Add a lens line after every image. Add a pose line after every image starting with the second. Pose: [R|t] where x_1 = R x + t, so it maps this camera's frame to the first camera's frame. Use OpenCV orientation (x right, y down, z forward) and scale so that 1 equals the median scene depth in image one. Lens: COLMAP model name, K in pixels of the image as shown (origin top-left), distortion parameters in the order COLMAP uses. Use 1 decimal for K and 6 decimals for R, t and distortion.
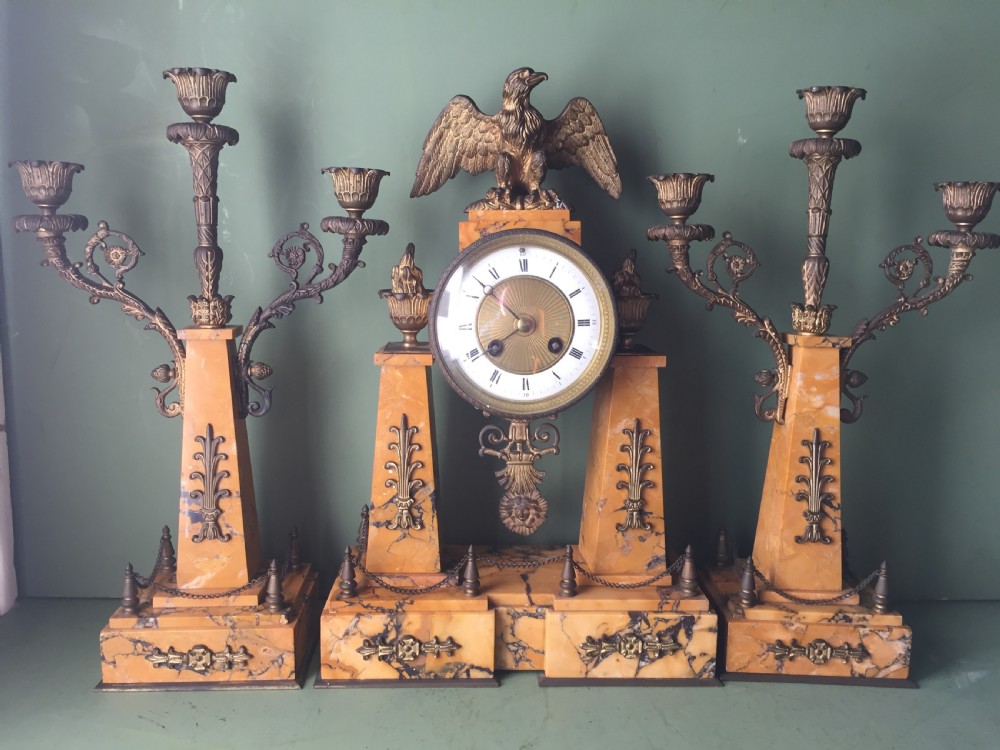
lens RADIAL K [[864.1, 0, 499.5], [0, 864.1, 386.3], [0, 0, 1]] dist [0.077890, -0.131808]
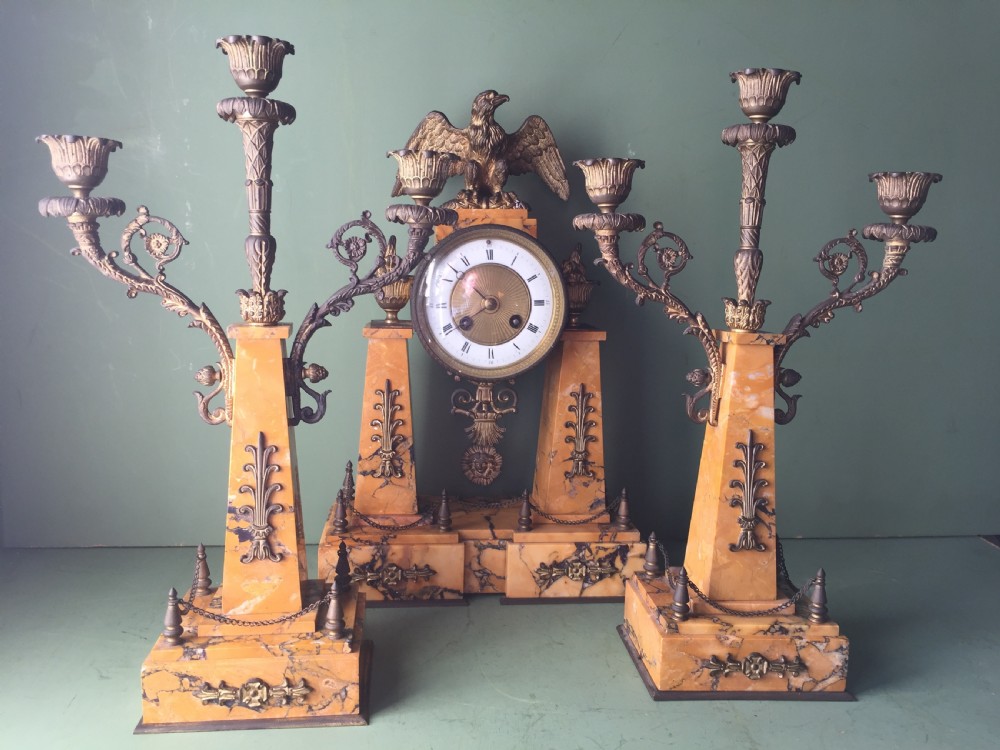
lens RADIAL K [[864.1, 0, 506.4], [0, 864.1, 383.5], [0, 0, 1]] dist [0.077890, -0.131808]
pose [[0.997310, 0.001625, 0.073277, -0.035437], [-0.001711, 0.999998, 0.001106, 0.036591], [-0.073275, -0.001228, 0.997311, -0.197038]]
